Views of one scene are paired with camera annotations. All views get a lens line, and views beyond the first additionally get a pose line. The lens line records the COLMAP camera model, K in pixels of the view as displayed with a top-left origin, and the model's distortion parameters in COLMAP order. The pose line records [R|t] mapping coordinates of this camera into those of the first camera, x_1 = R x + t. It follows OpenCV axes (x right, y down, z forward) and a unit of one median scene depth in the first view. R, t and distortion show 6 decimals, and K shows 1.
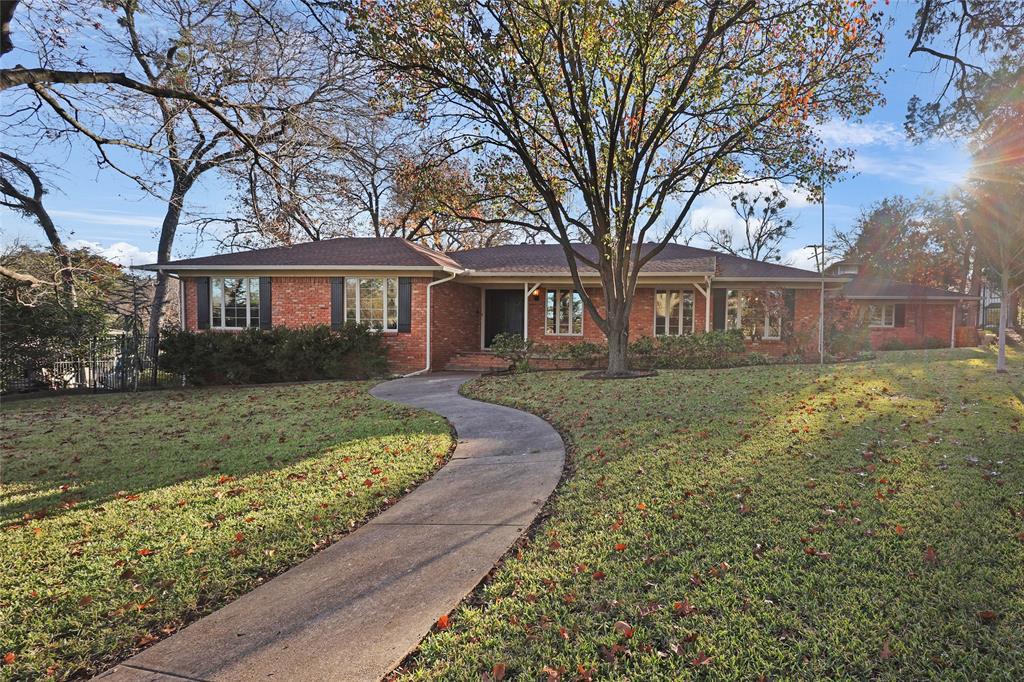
lens RADIAL K [[483.7, 0, 508.4], [0, 483.7, 384.0], [0, 0, 1]] dist [0.002185, 0.001713]
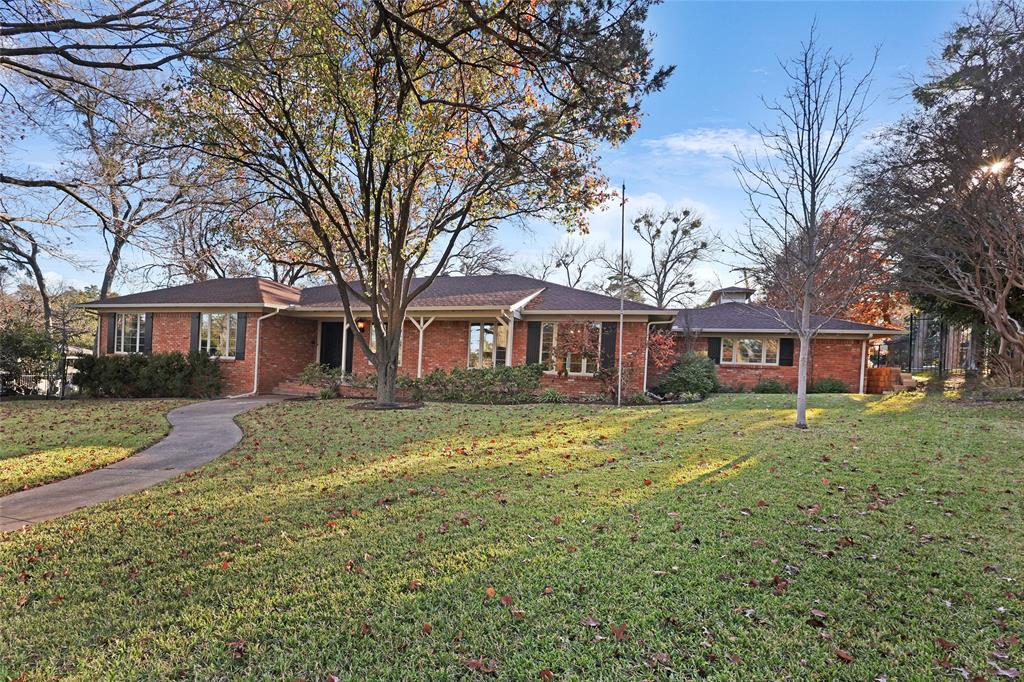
lens RADIAL K [[483.7, 0, 484.5], [0, 483.7, 386.6], [0, 0, 1]] dist [0.002185, 0.001713]
pose [[0.957855, 0.040856, -0.284331, 0.678588], [-0.049105, 0.998553, -0.021941, -0.044901], [0.283023, 0.034979, 0.958475, 0.052191]]
